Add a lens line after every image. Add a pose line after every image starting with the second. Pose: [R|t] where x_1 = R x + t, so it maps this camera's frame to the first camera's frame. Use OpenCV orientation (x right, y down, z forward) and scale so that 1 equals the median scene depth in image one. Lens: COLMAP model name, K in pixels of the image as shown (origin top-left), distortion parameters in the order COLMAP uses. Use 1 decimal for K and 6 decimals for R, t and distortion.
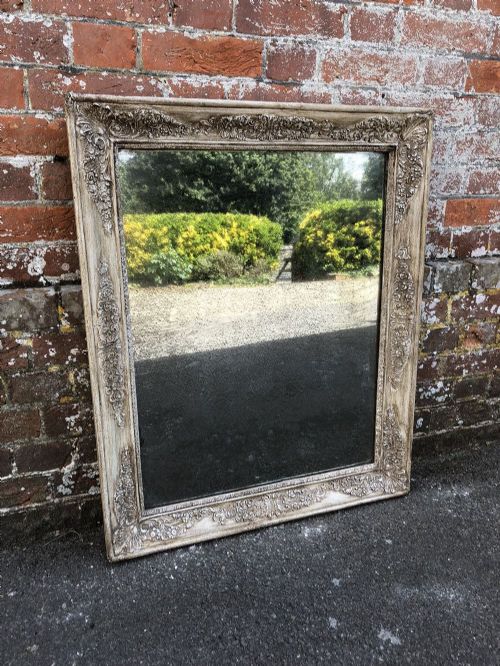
lens RADIAL K [[502.9, 0, 237.6], [0, 502.9, 335.0], [0, 0, 1]] dist [0.008879, -0.015202]
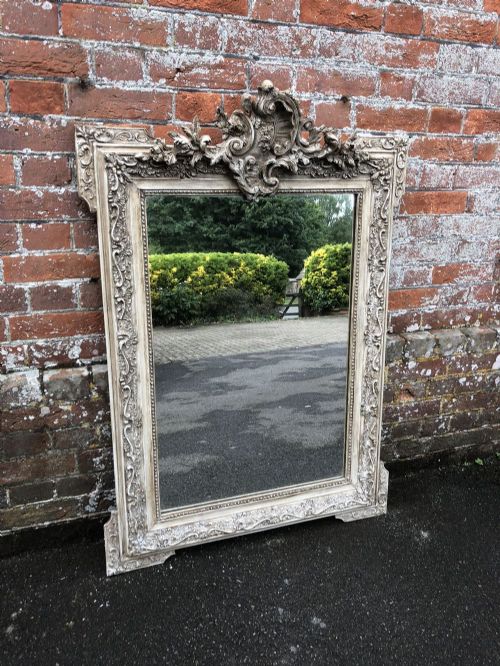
lens RADIAL K [[502.9, 0, 238.2], [0, 502.9, 325.6], [0, 0, 1]] dist [0.008879, -0.015202]
pose [[0.999618, 0.027331, -0.004171, 0.046596], [-0.027160, 0.998956, 0.036741, -0.239460], [0.005171, -0.036614, 0.999316, -0.329400]]
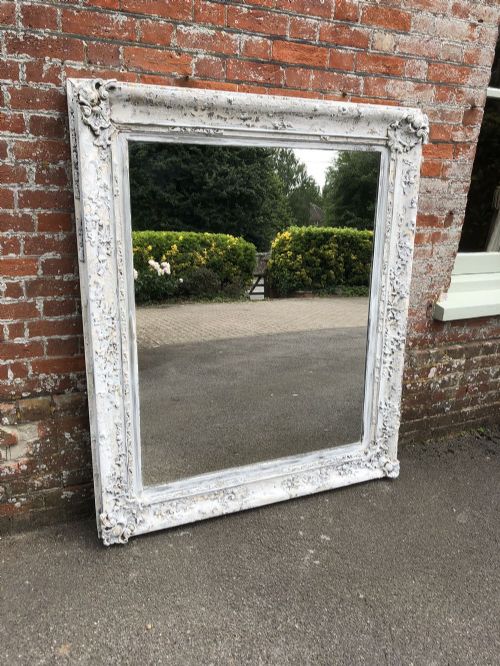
lens RADIAL K [[502.9, 0, 226.0], [0, 502.9, 340.7], [0, 0, 1]] dist [0.008879, -0.015202]
pose [[0.998039, 0.007828, 0.062112, -0.249506], [-0.008535, 0.999902, 0.011119, -0.257106], [-0.062019, -0.011627, 0.998007, -1.040110]]
